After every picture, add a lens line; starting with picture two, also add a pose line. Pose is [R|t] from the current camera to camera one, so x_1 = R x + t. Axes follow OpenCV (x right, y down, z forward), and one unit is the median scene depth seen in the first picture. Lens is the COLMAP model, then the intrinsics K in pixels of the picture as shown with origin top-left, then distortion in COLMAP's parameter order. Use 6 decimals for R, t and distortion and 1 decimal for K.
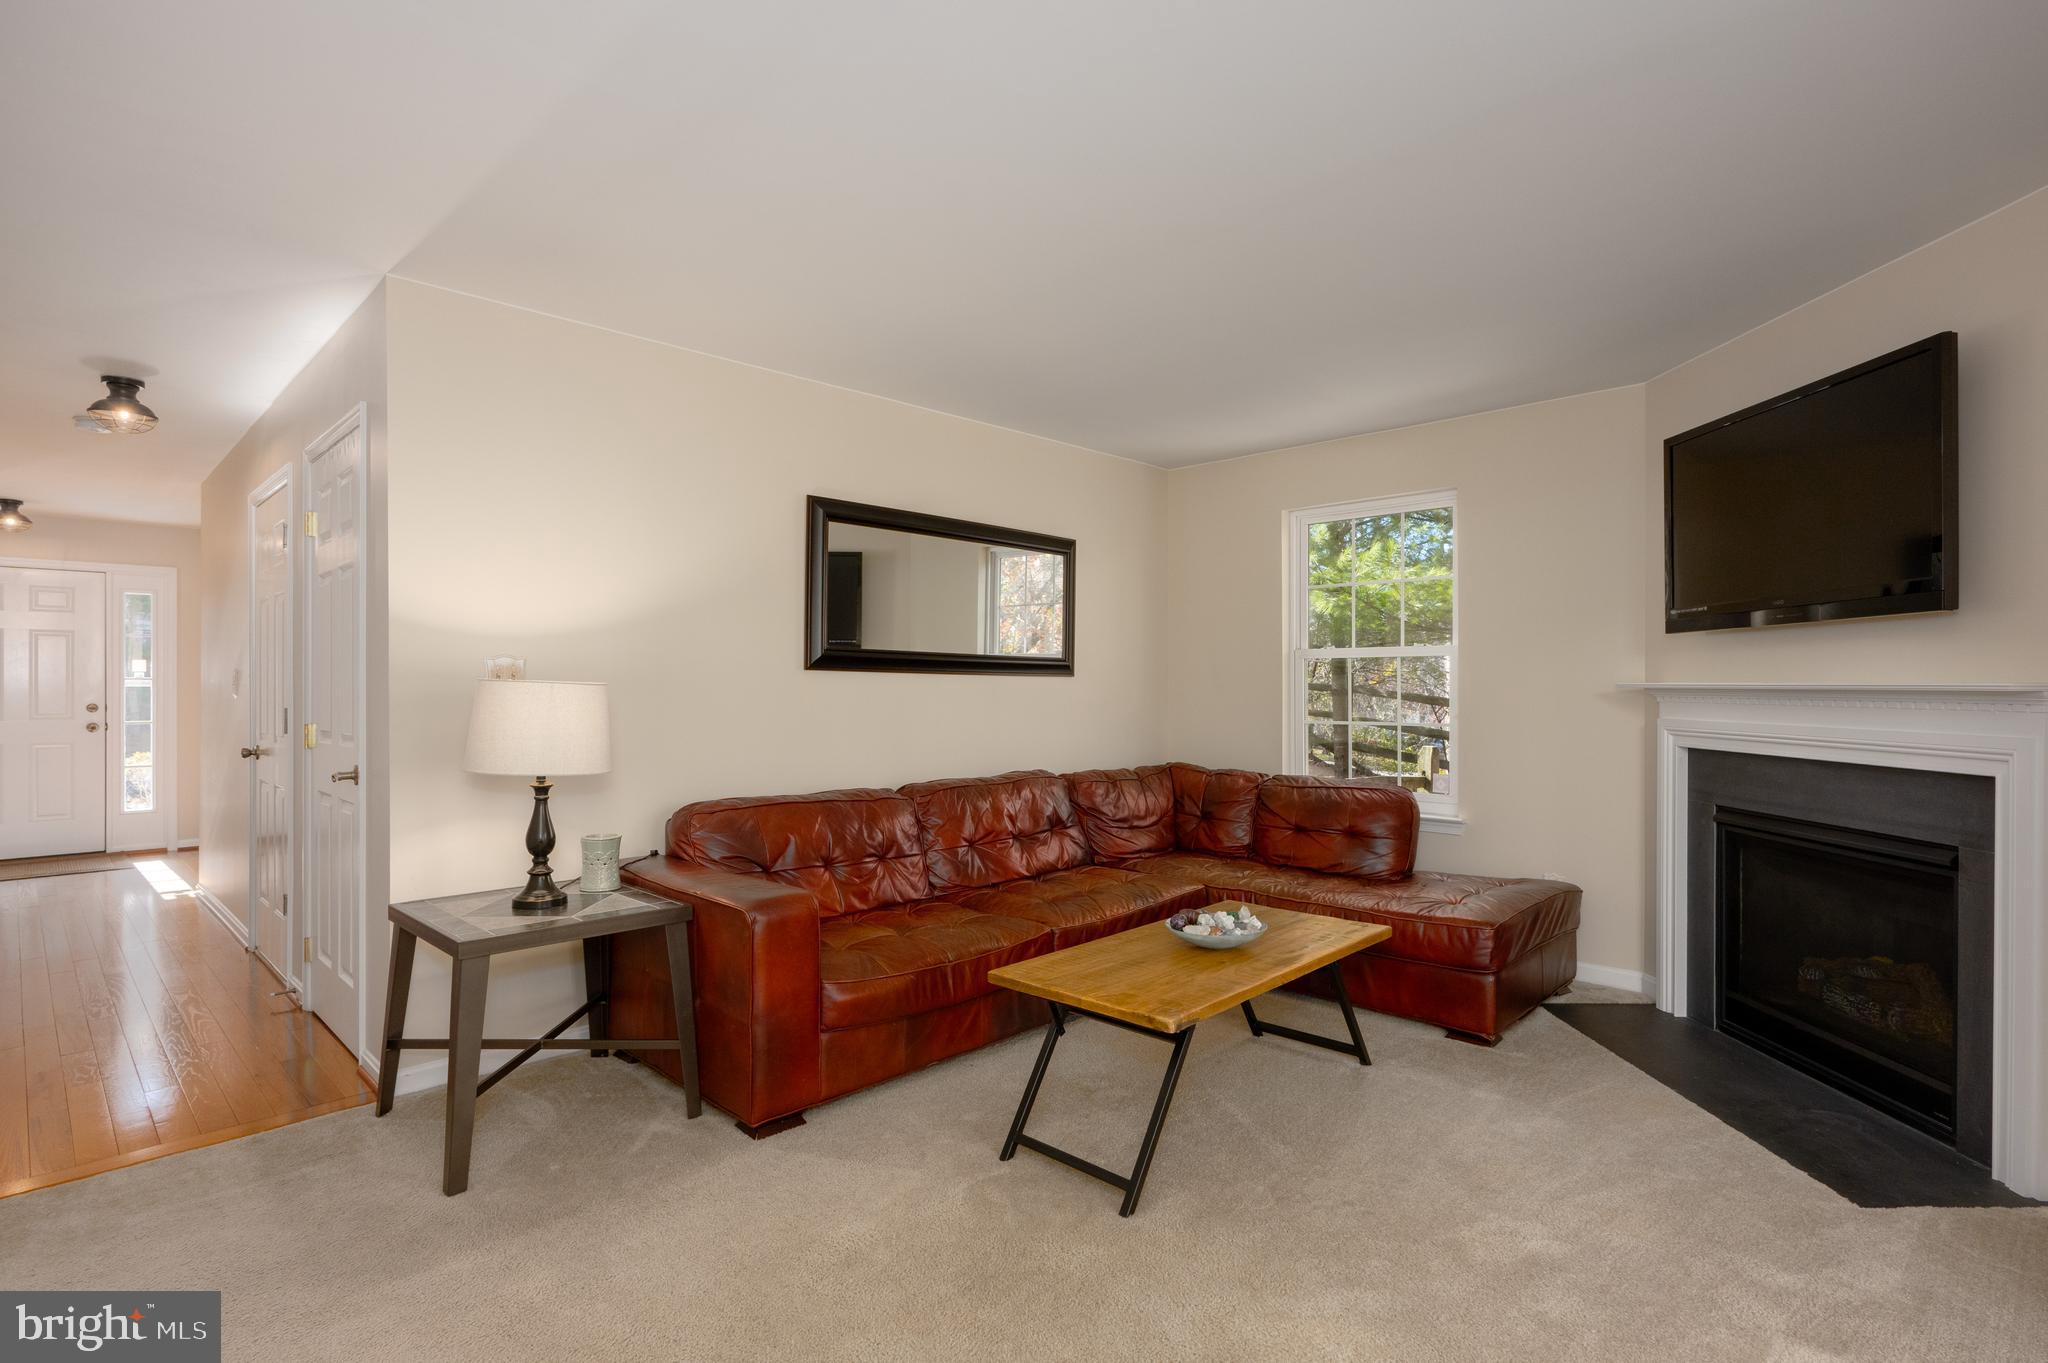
lens RADIAL K [[1013.5, 0, 1021.3], [0, 1013.5, 686.1], [0, 0, 1]] dist [-0.001670, 0.005380]
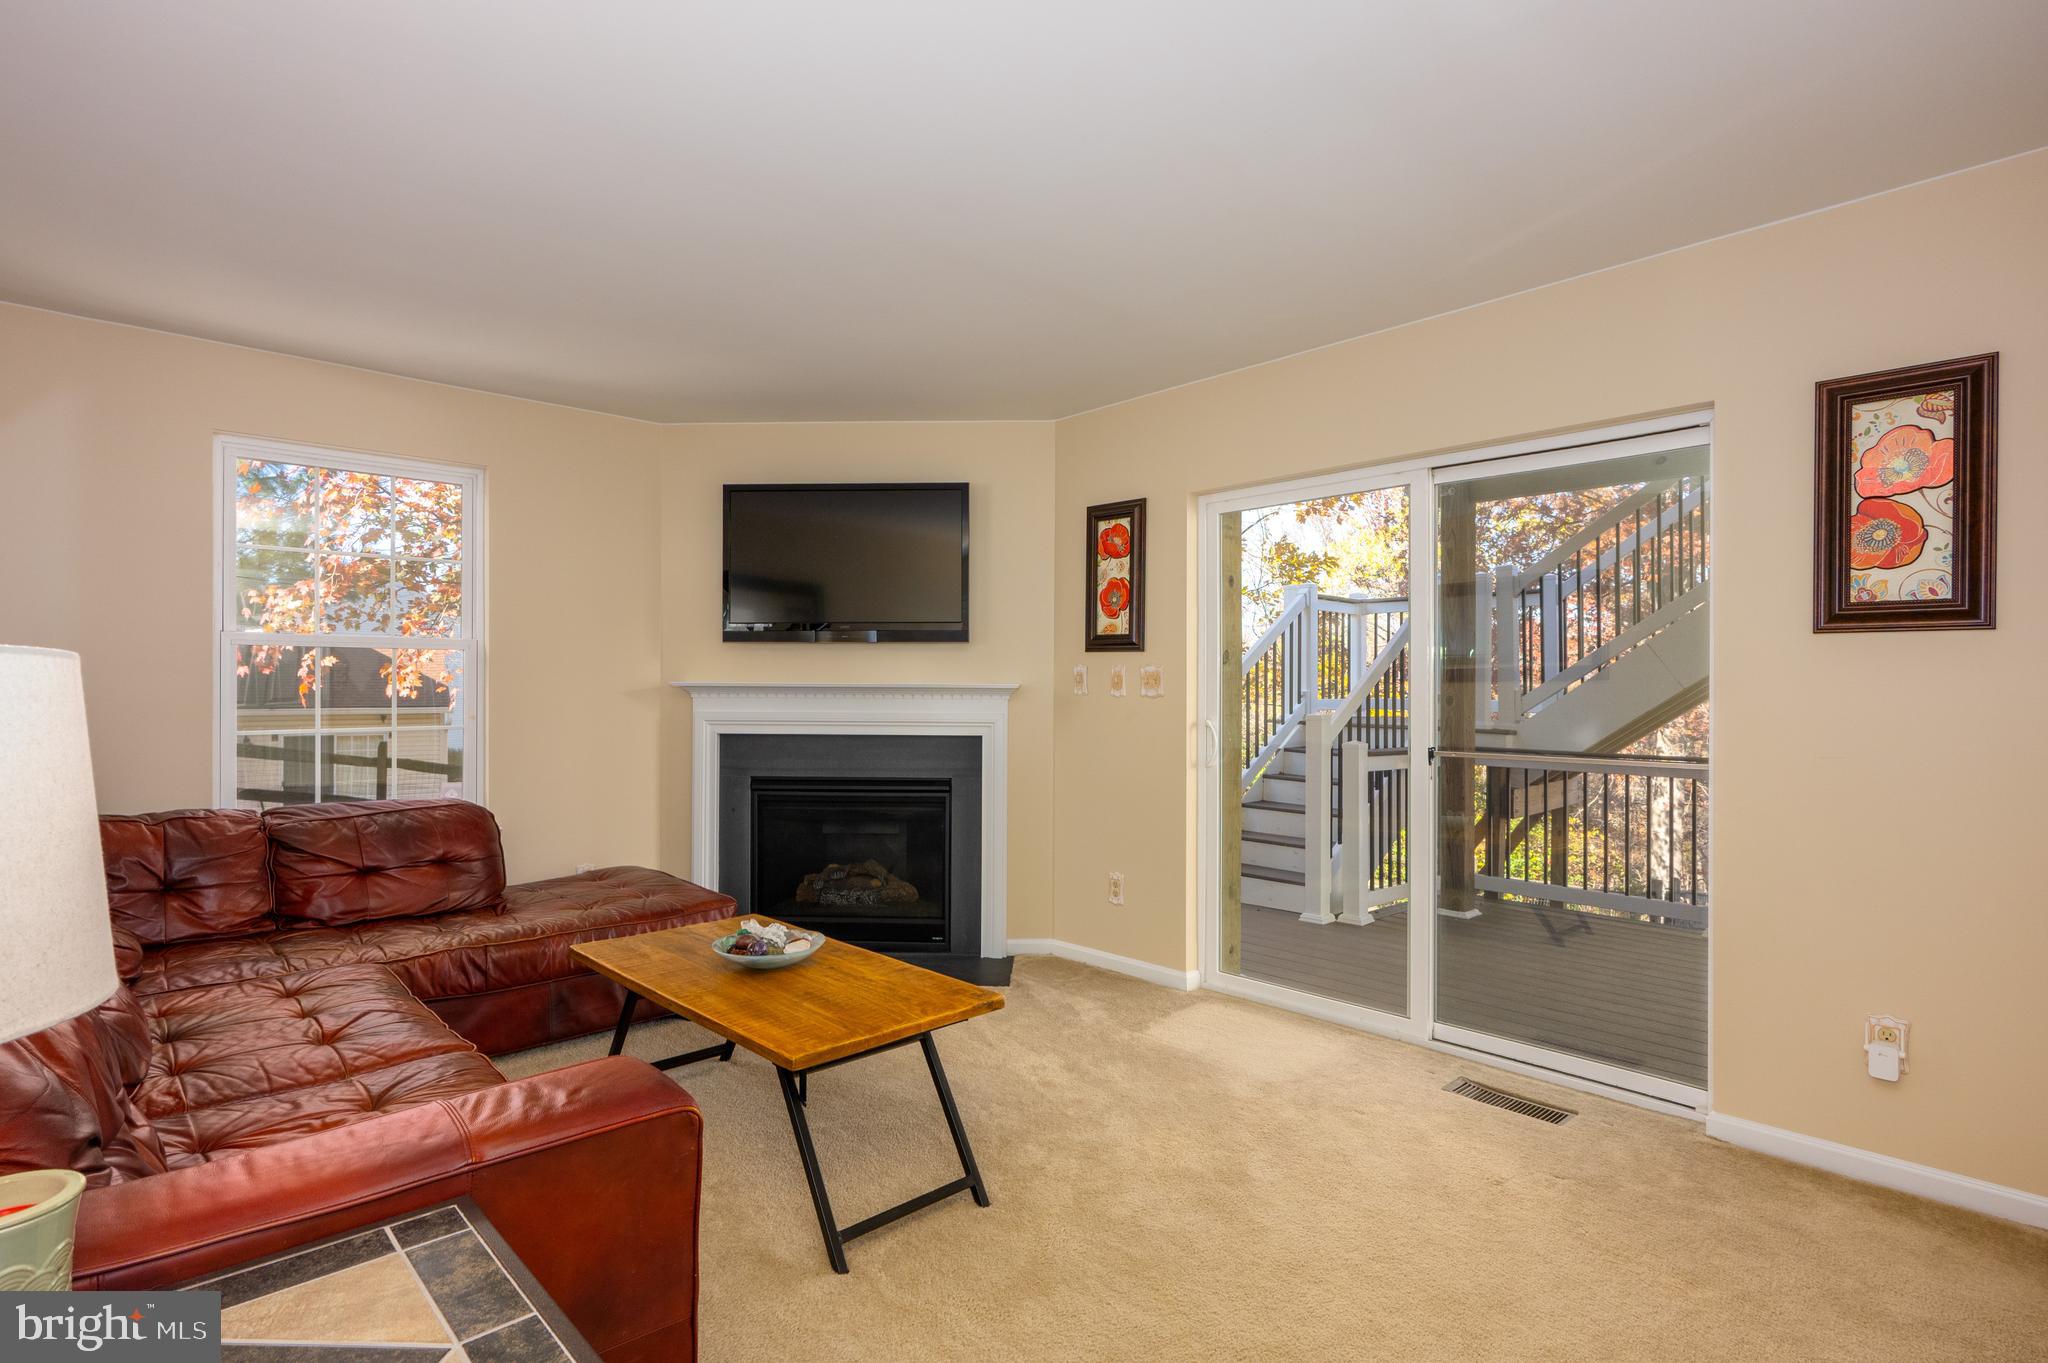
lens RADIAL K [[1013.5, 0, 1021.3], [0, 1013.5, 686.1], [0, 0, 1]] dist [-0.001670, 0.005380]
pose [[0.044086, -0.000473, 0.999028, -0.801603], [-0.004288, 0.999991, 0.000663, -0.001110], [-0.999019, -0.004314, 0.044084, 0.807018]]
